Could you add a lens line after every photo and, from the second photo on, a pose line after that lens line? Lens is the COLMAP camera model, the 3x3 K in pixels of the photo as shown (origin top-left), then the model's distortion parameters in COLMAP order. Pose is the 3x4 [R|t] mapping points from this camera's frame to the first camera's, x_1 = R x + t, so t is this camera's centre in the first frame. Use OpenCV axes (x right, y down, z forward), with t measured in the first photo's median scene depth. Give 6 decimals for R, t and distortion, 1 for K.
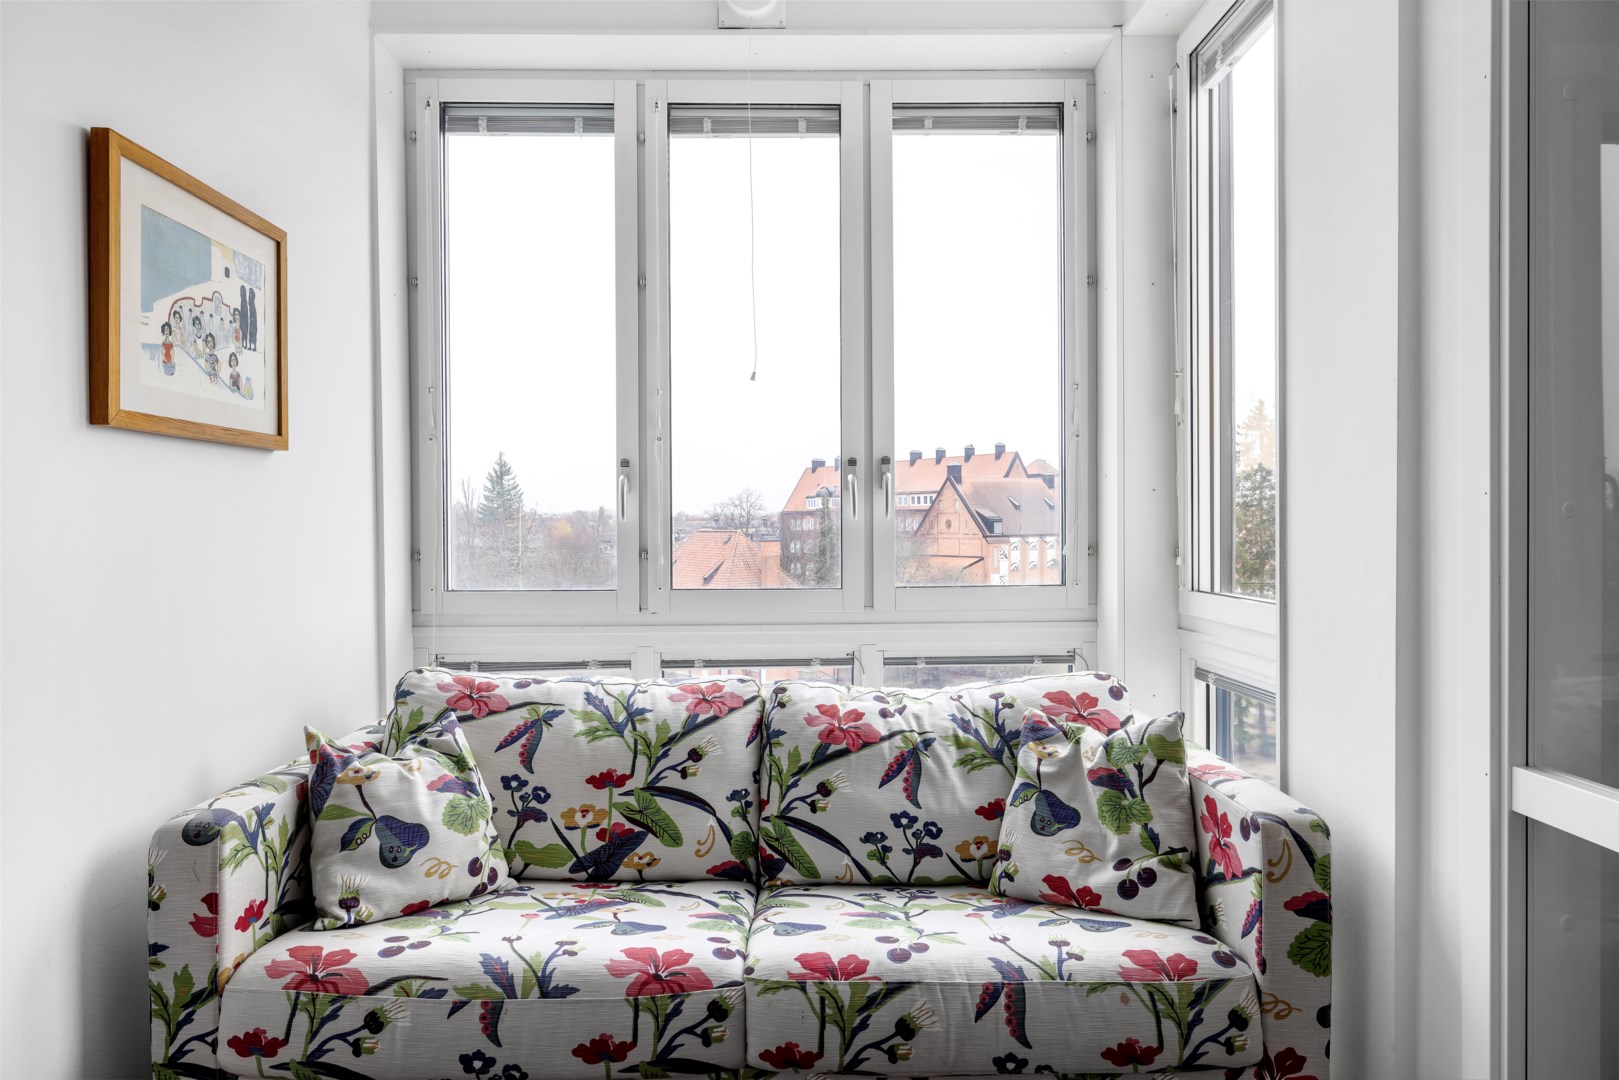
lens RADIAL K [[994.9, 0, 808.0], [0, 994.9, 539.1], [0, 0, 1]] dist [-0.002160, 0.001269]
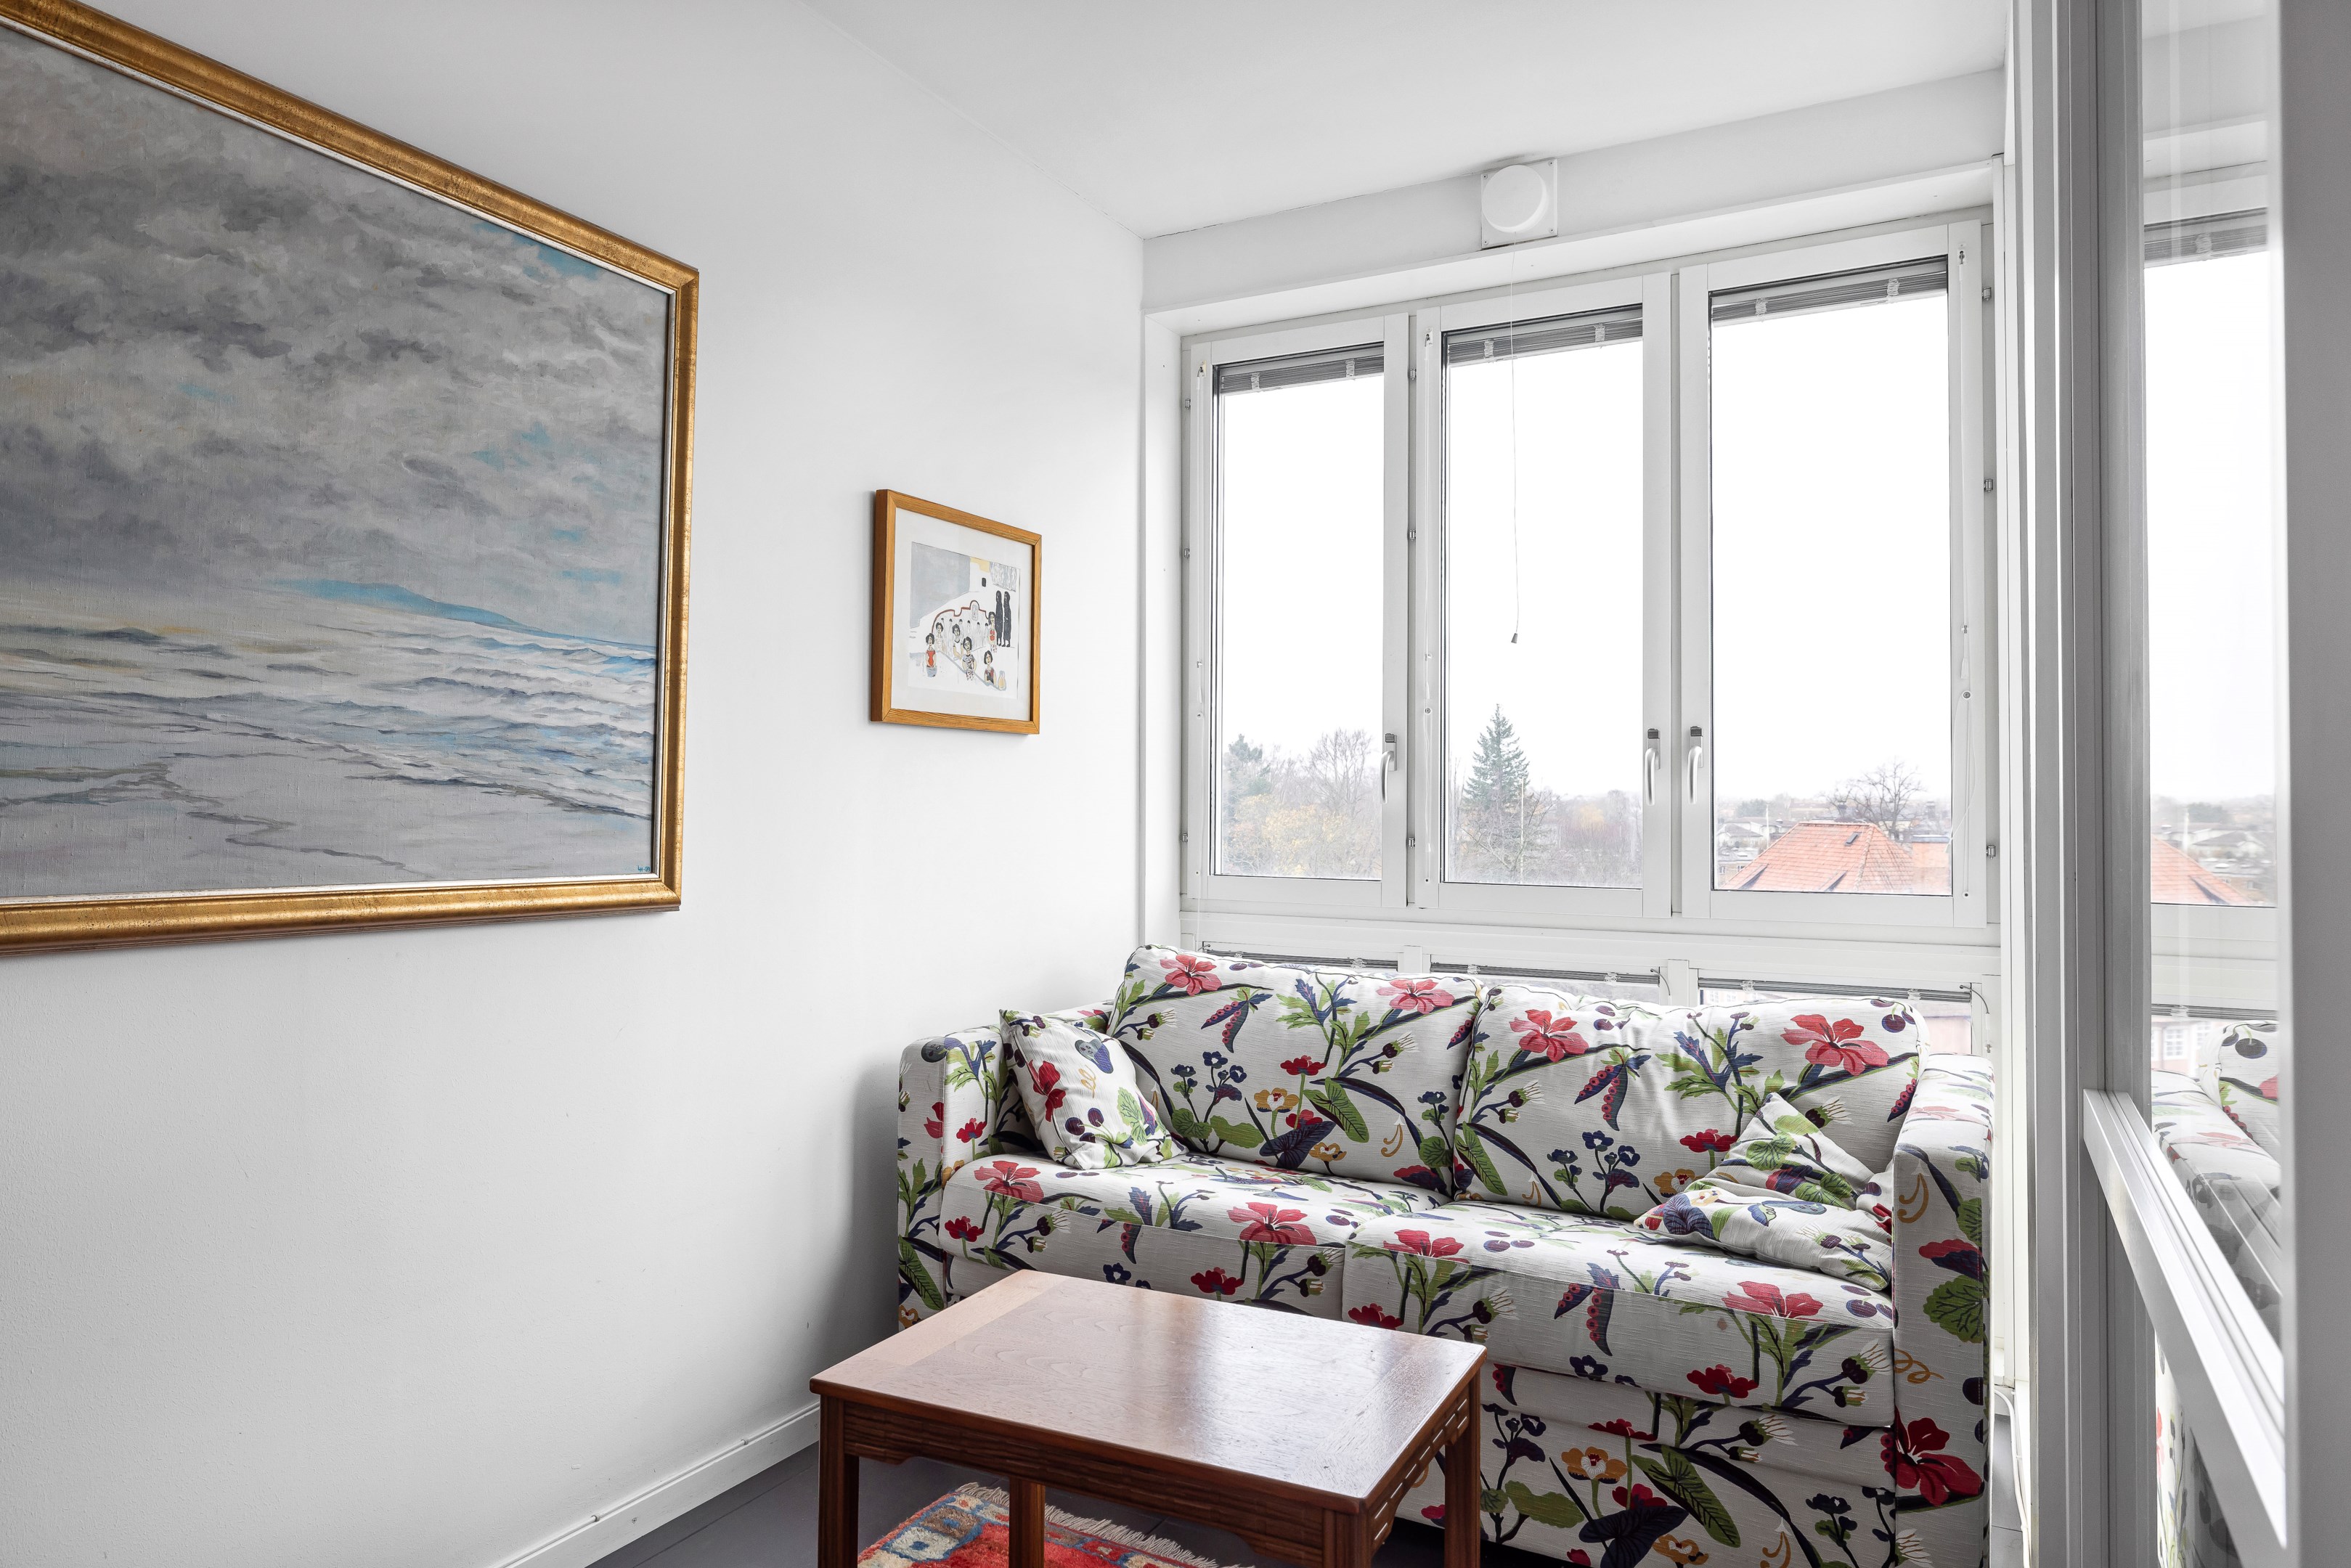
lens RADIAL K [[1475.7, 0, 1182.2], [0, 1475.7, 792.9], [0, 0, 1]] dist [-0.003952, -0.003044]
pose [[0.873971, 0.007126, -0.485925, 0.416029], [-0.020110, 0.999566, -0.021512, 0.006954], [0.485561, 0.028573, 0.873736, -0.346512]]
